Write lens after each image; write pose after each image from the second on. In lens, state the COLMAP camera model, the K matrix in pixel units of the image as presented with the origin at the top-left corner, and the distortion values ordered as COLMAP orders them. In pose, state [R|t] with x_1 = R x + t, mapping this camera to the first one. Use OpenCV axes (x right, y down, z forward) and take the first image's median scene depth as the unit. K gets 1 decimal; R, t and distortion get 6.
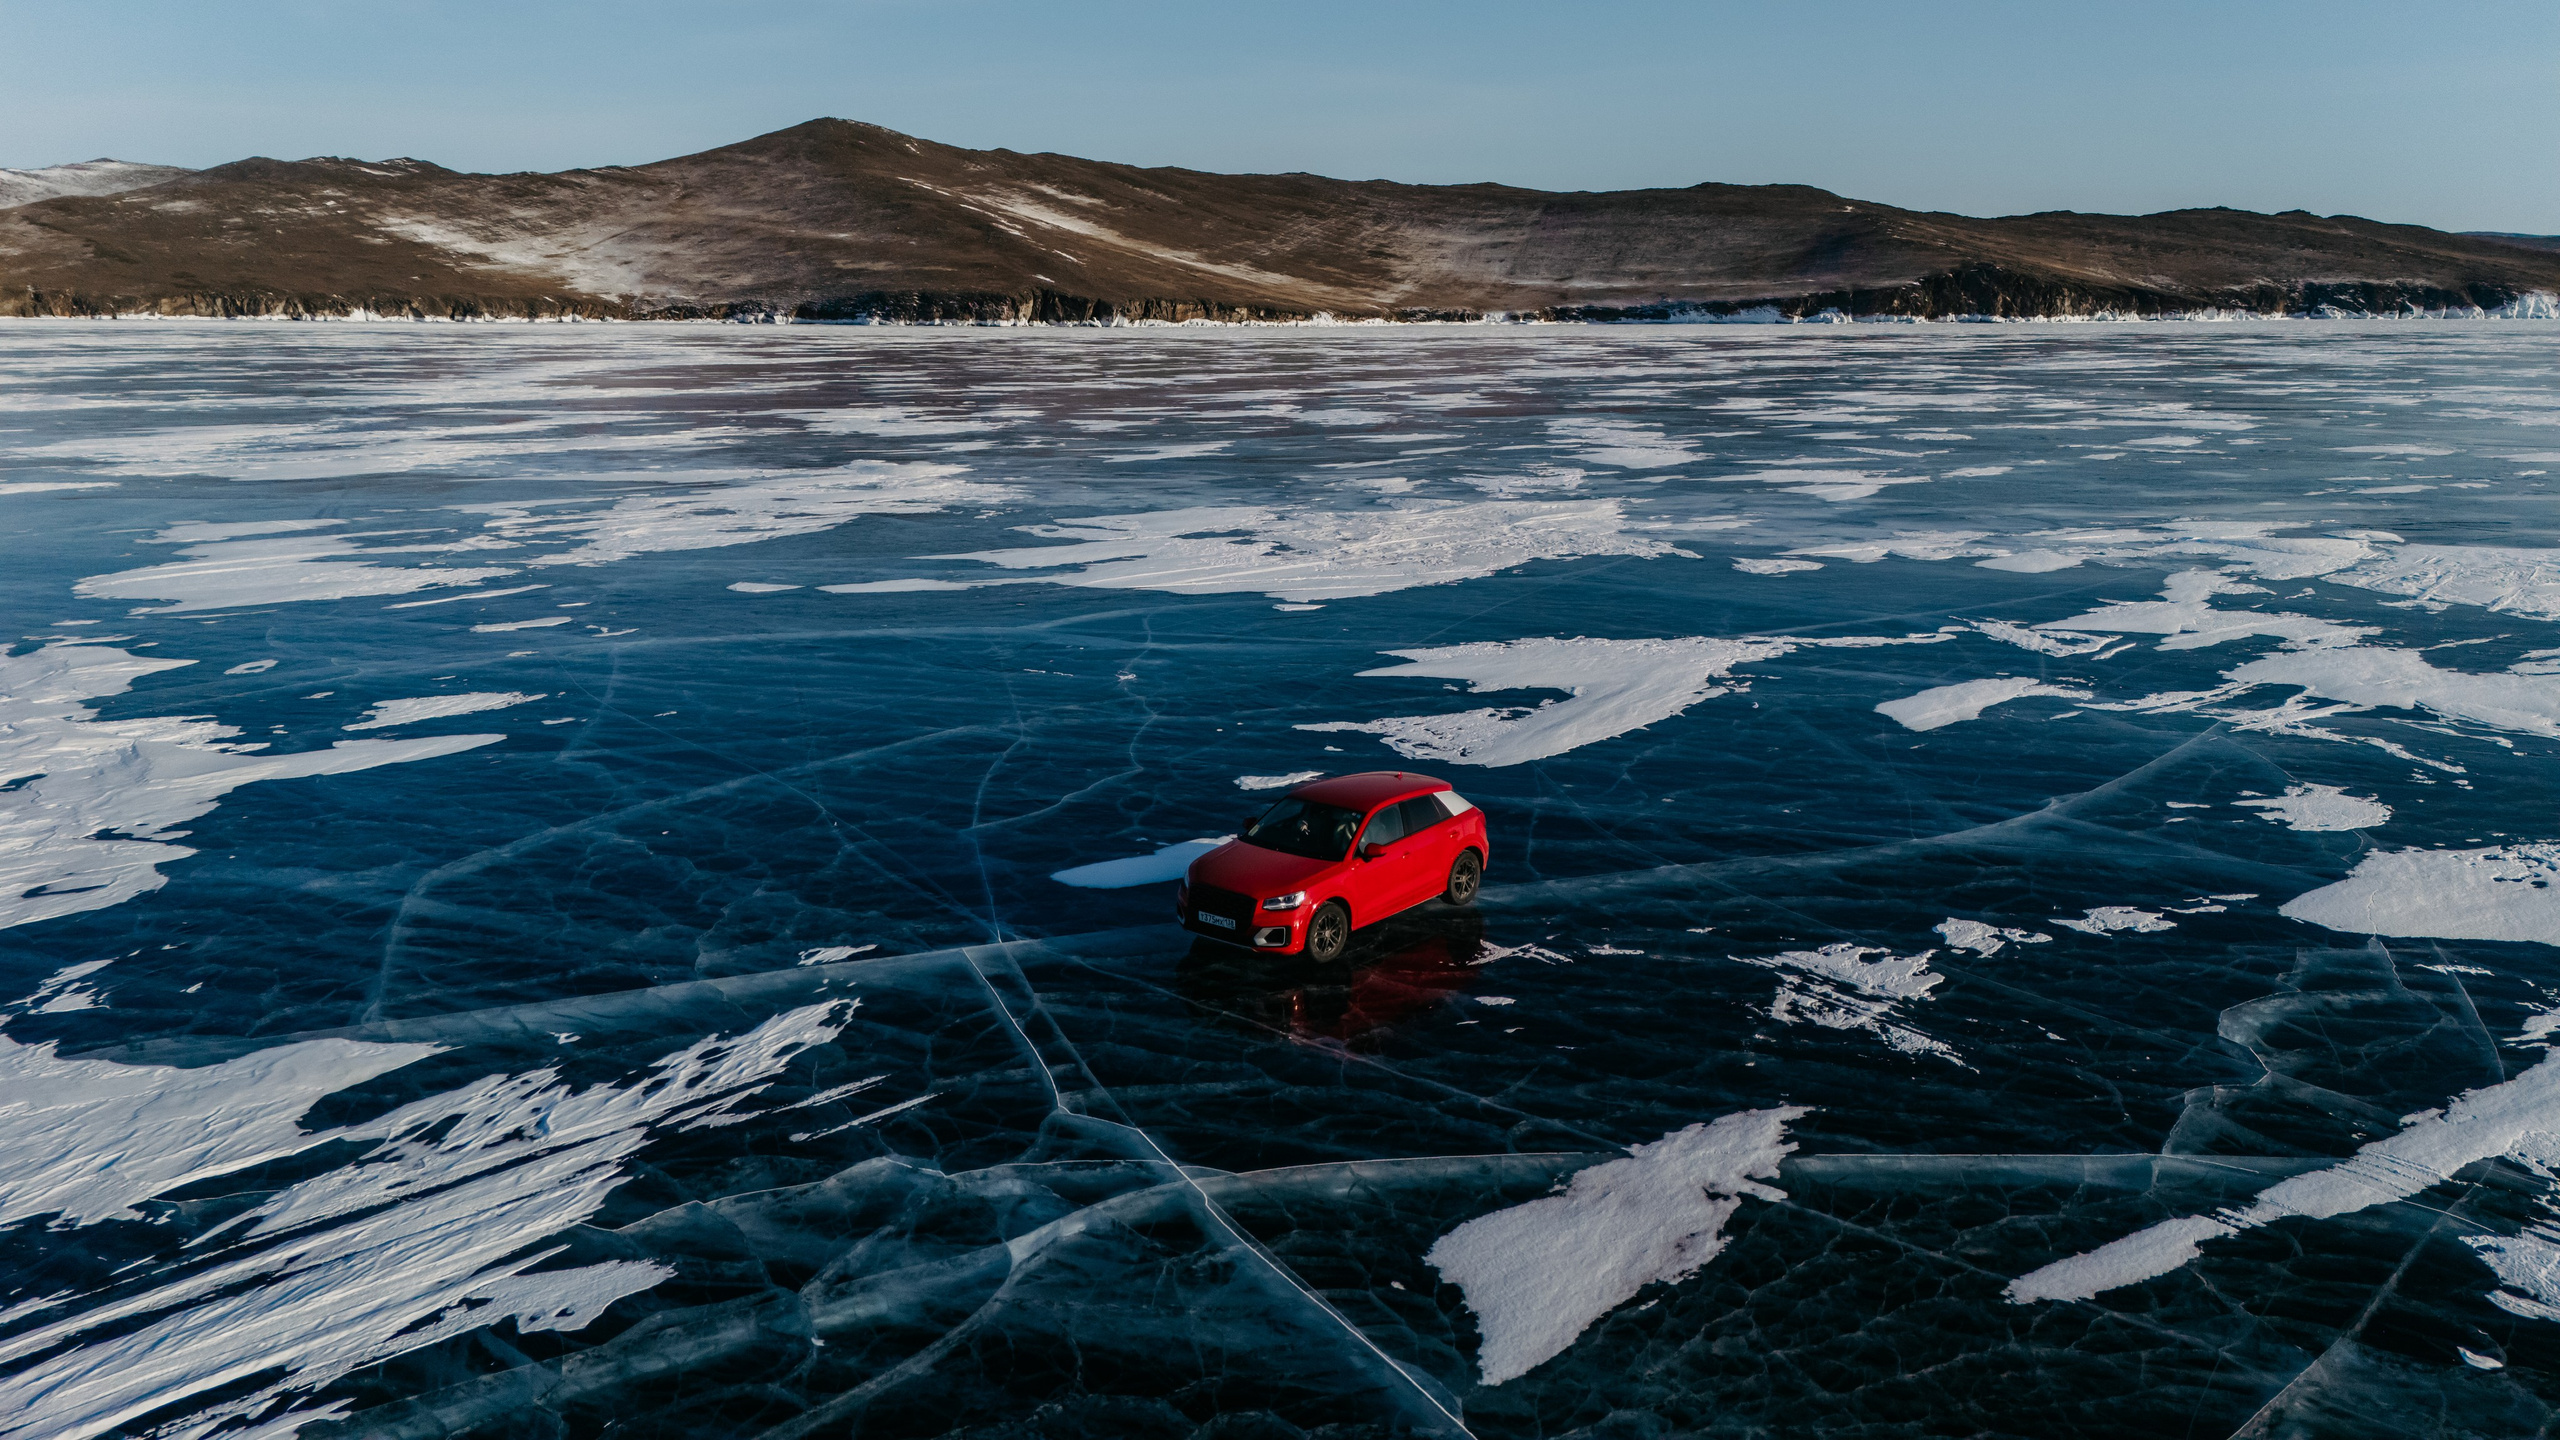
lens RADIAL K [[1869.7, 0, 1282.4], [0, 1869.7, 712.0], [0, 0, 1]] dist [0.074611, -0.055244]
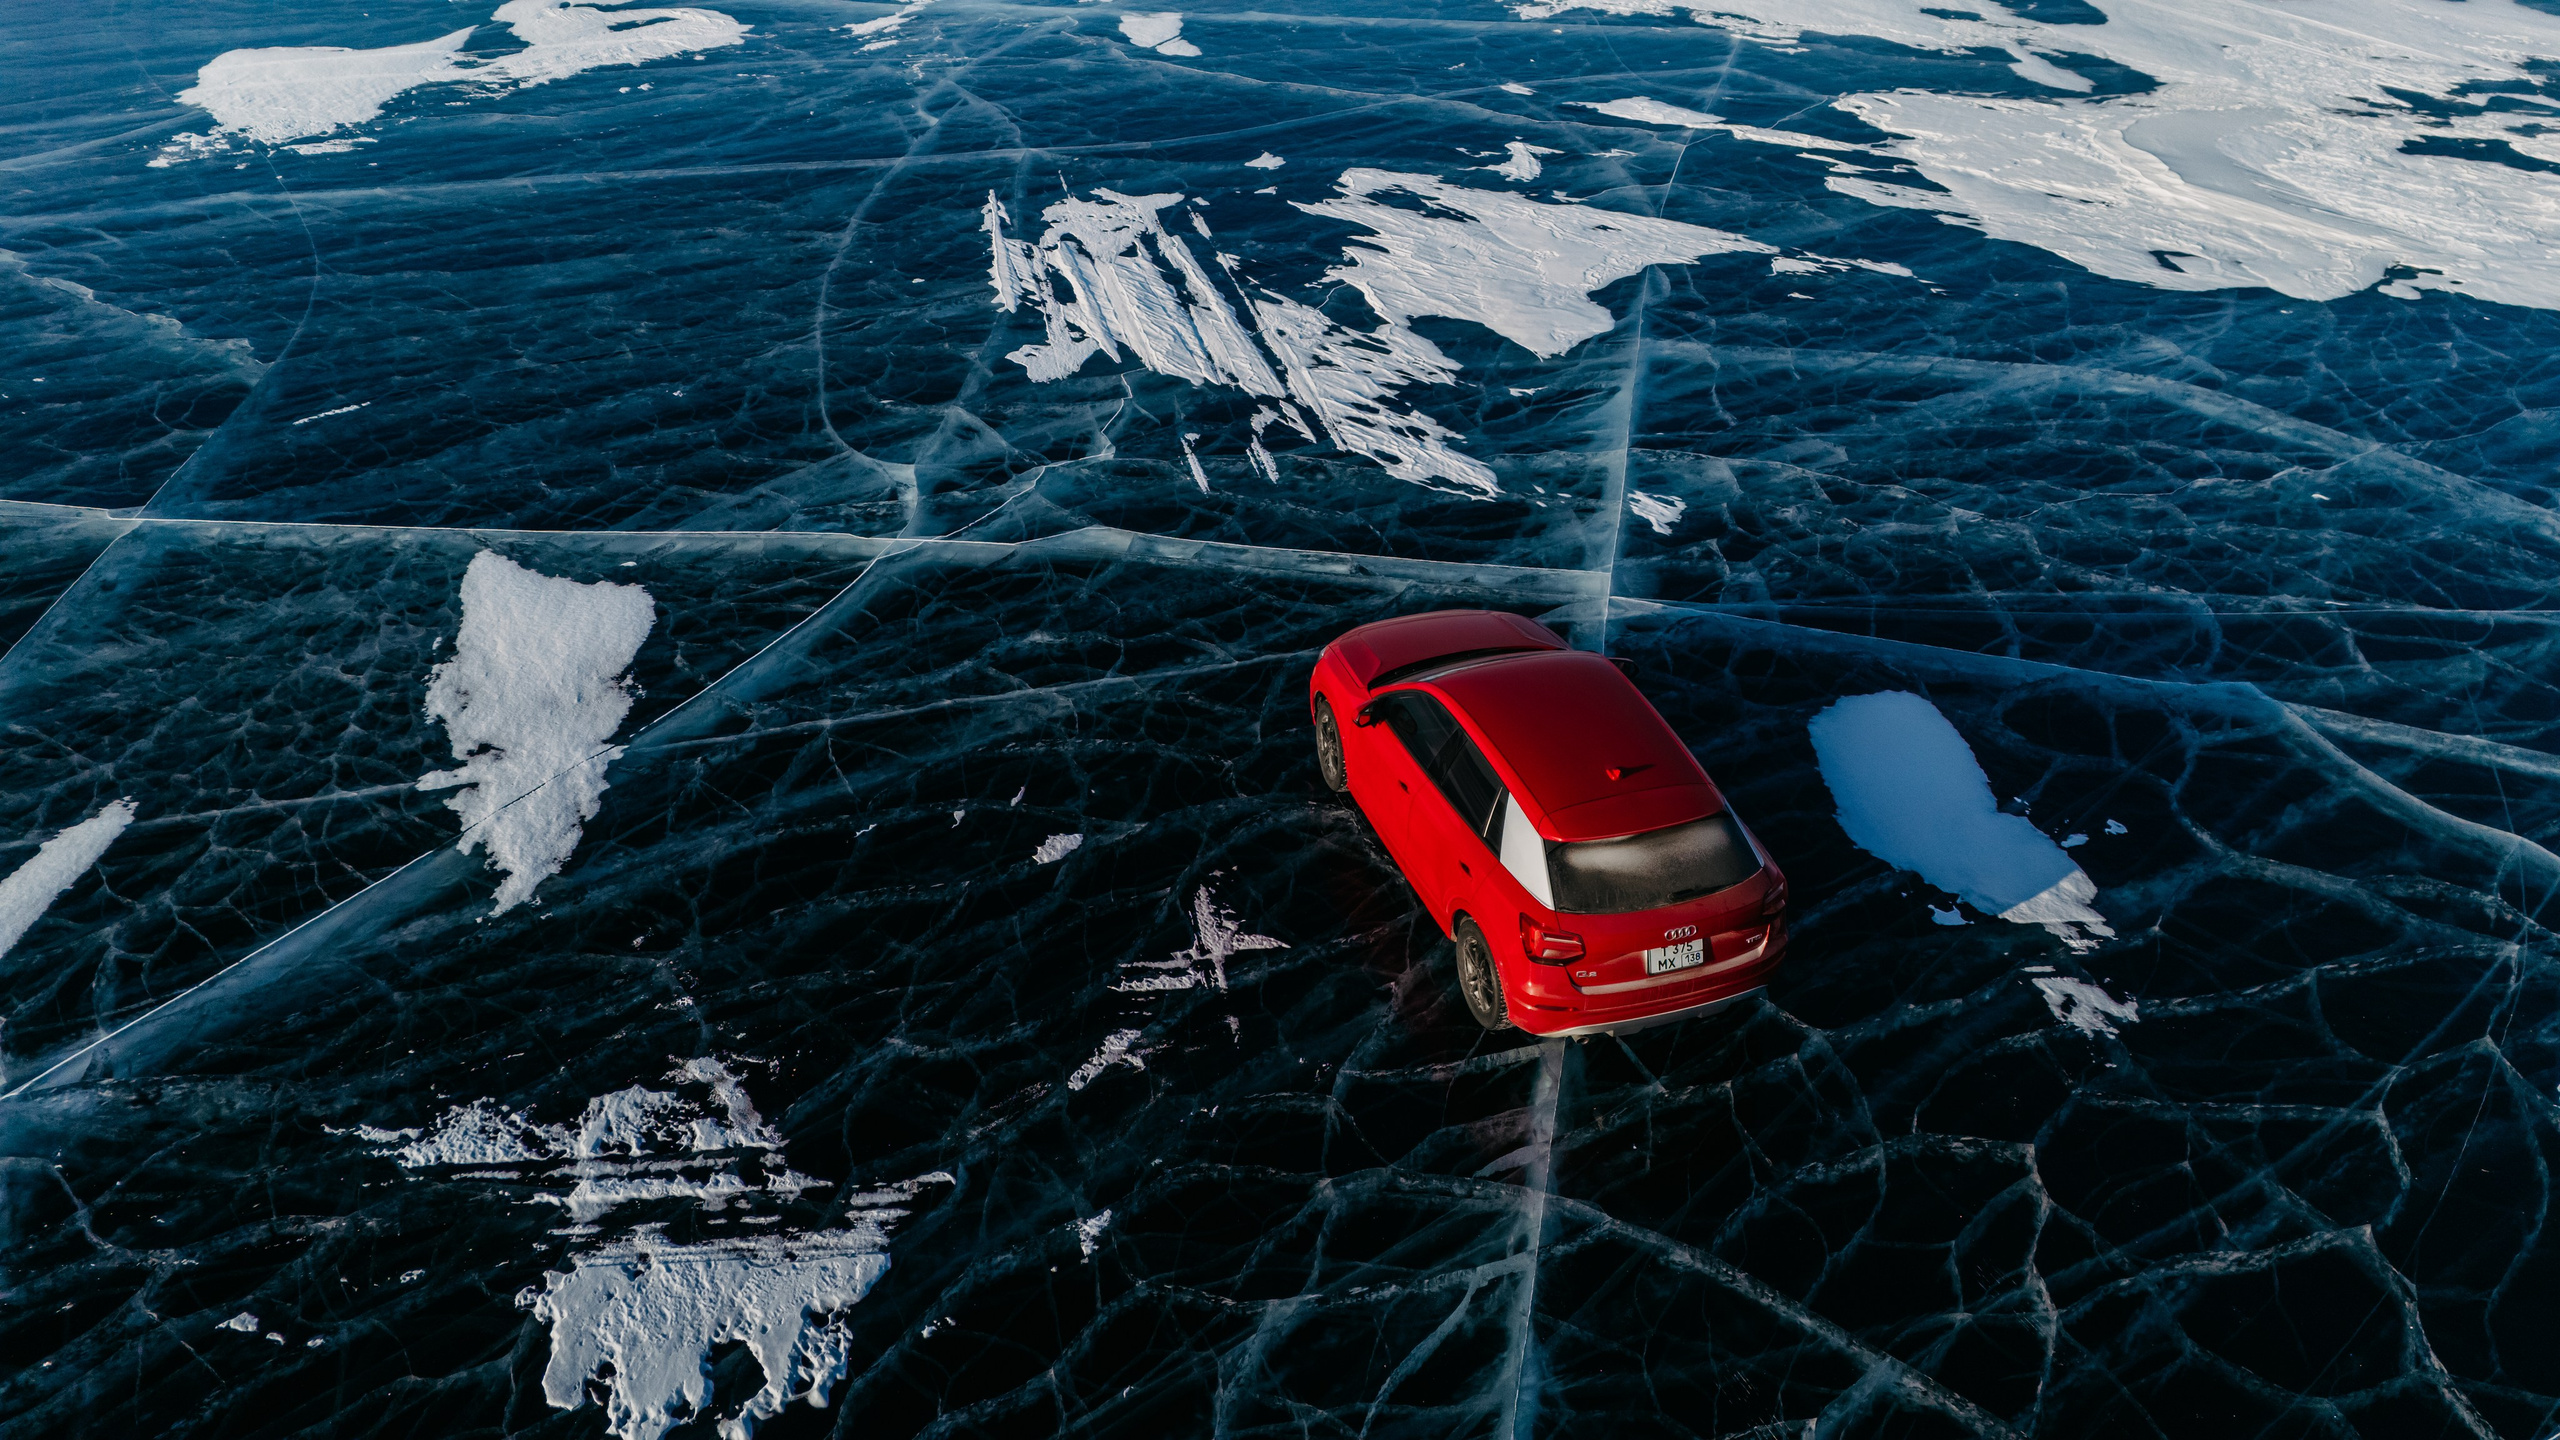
lens RADIAL K [[1869.7, 0, 1273.7], [0, 1869.7, 722.2], [0, 0, 1]] dist [0.074611, -0.055244]
pose [[-0.538508, 0.445522, -0.715205, 0.505410], [-0.171422, 0.773113, 0.610665, -0.287350], [0.824999, 0.451450, -0.339955, 1.214578]]
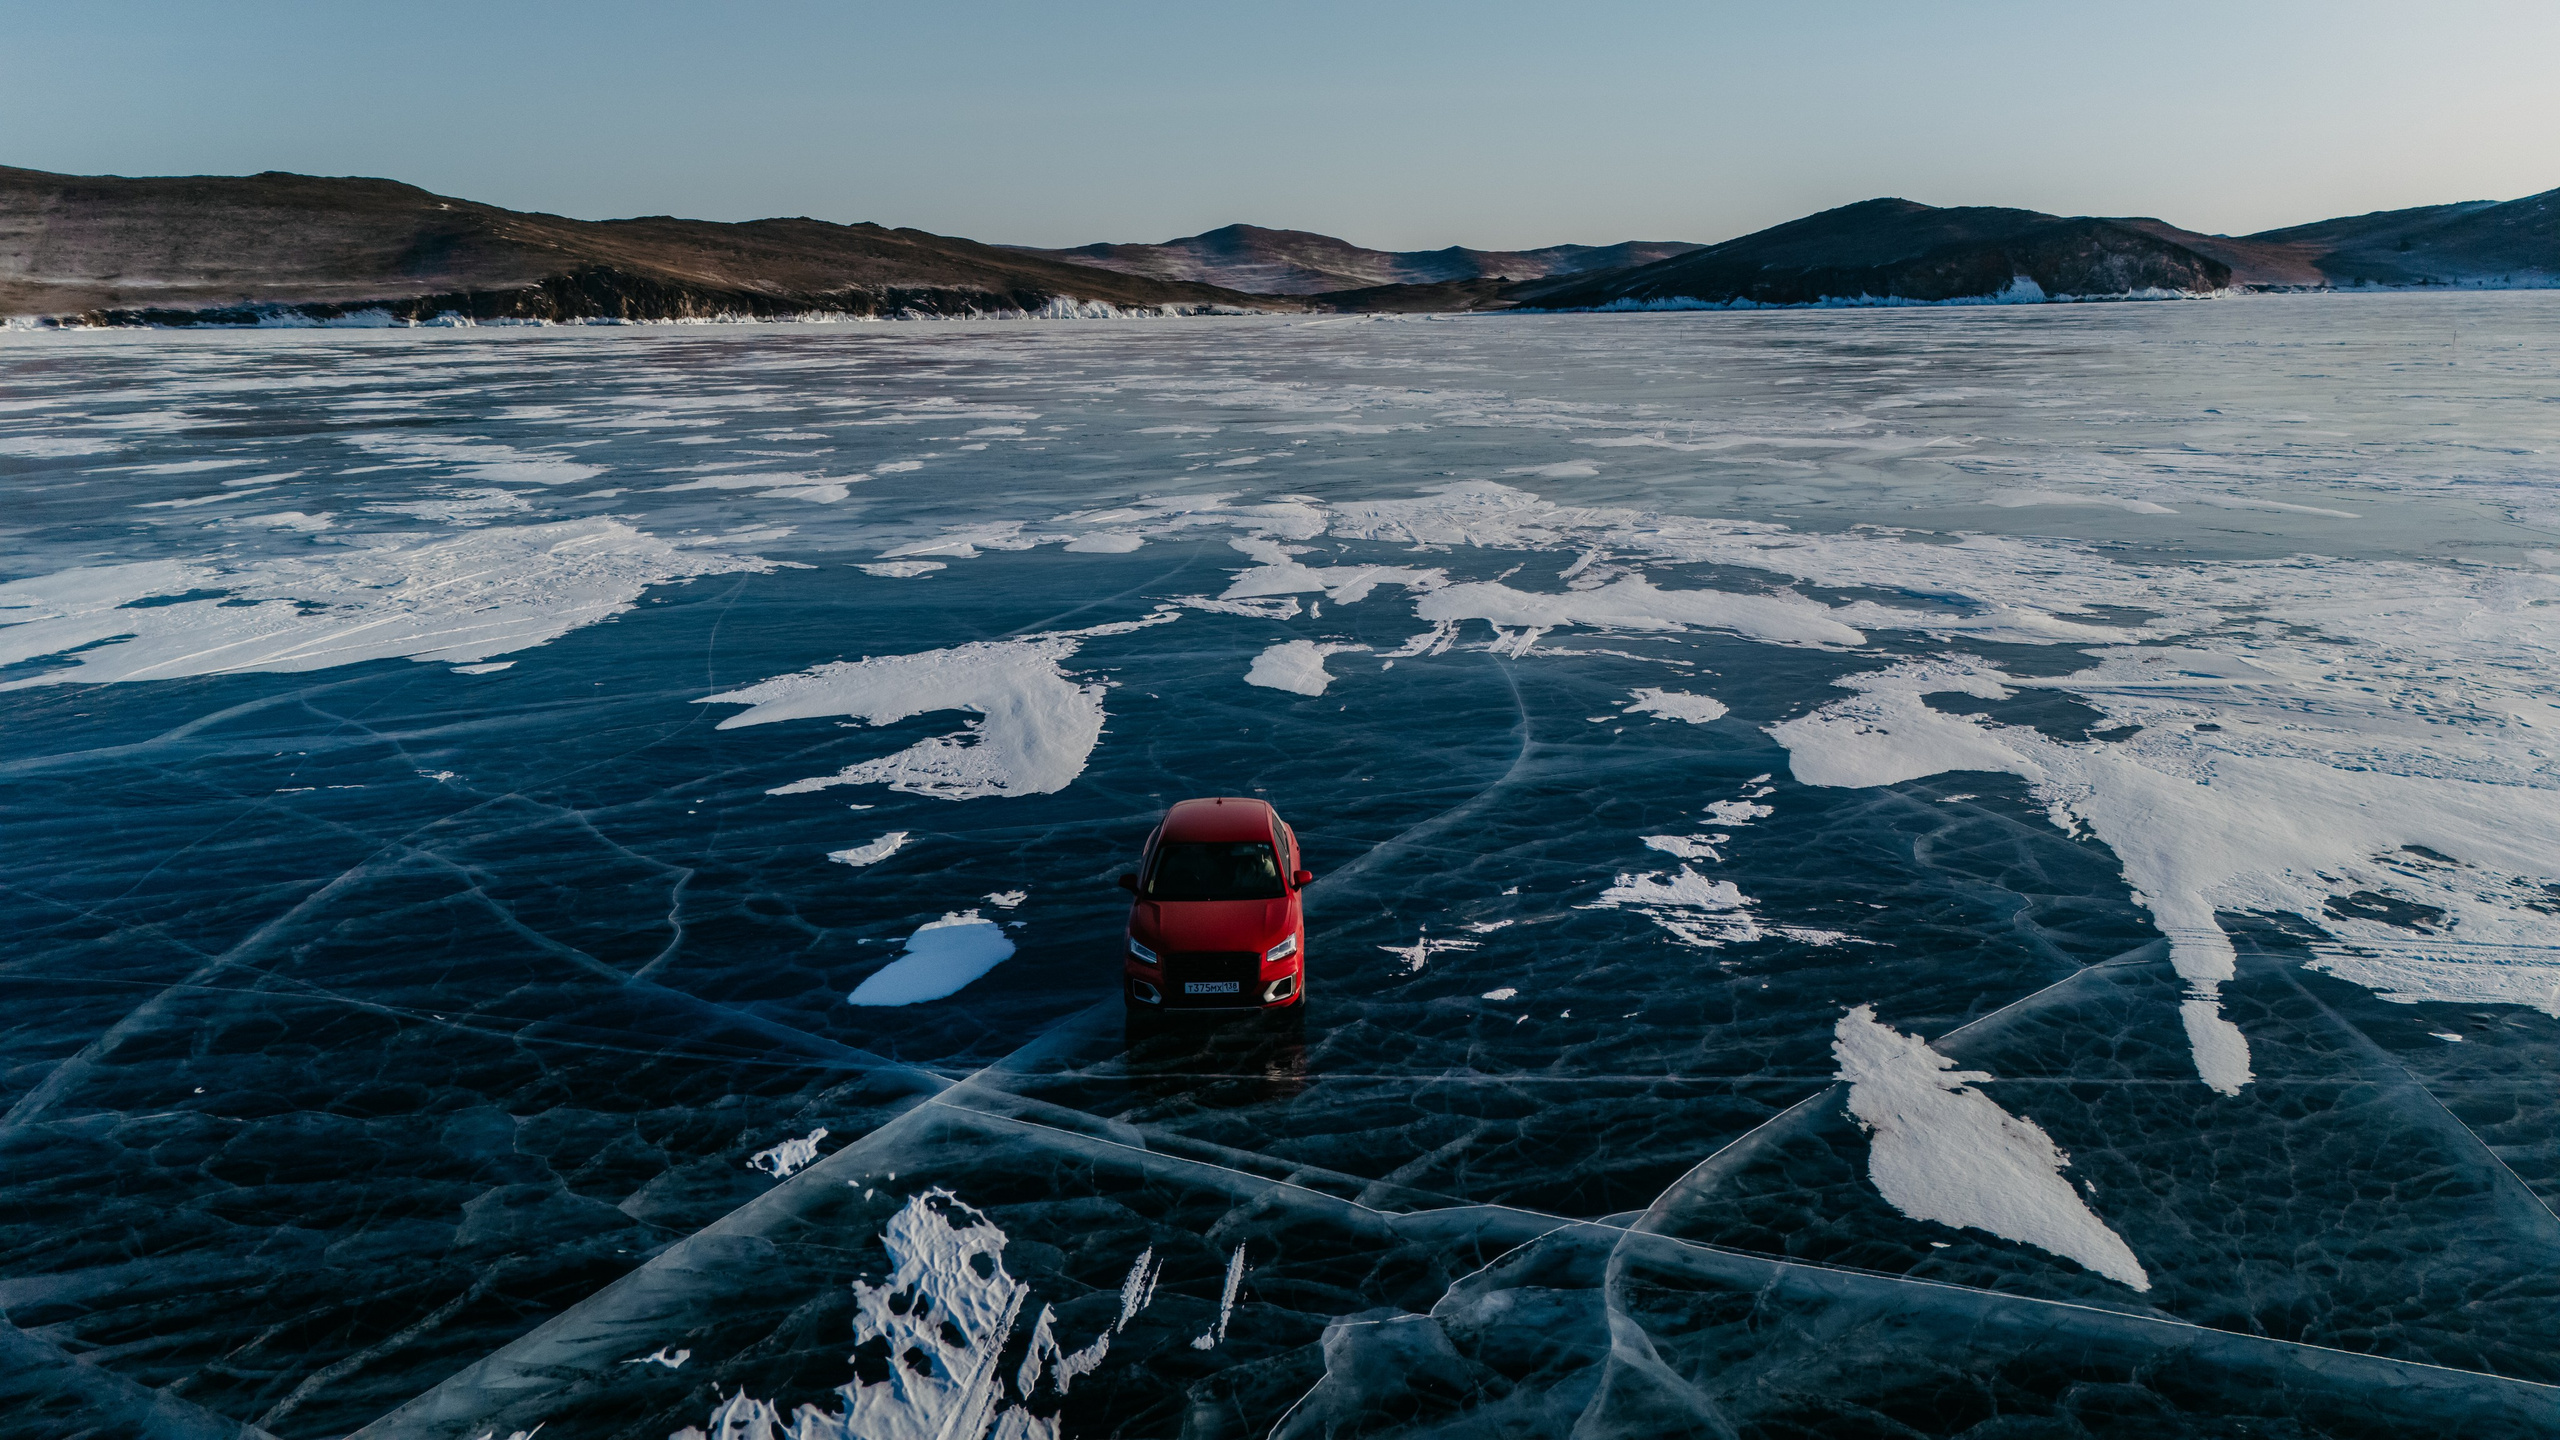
lens RADIAL K [[1869.7, 0, 1281.3], [0, 1869.7, 717.8], [0, 0, 1]] dist [0.074611, -0.055244]
pose [[0.769352, -0.150021, 0.620960, -0.549762], [0.149104, 0.987357, 0.053806, -0.060065], [-0.621181, 0.051192, 0.781993, 0.271091]]
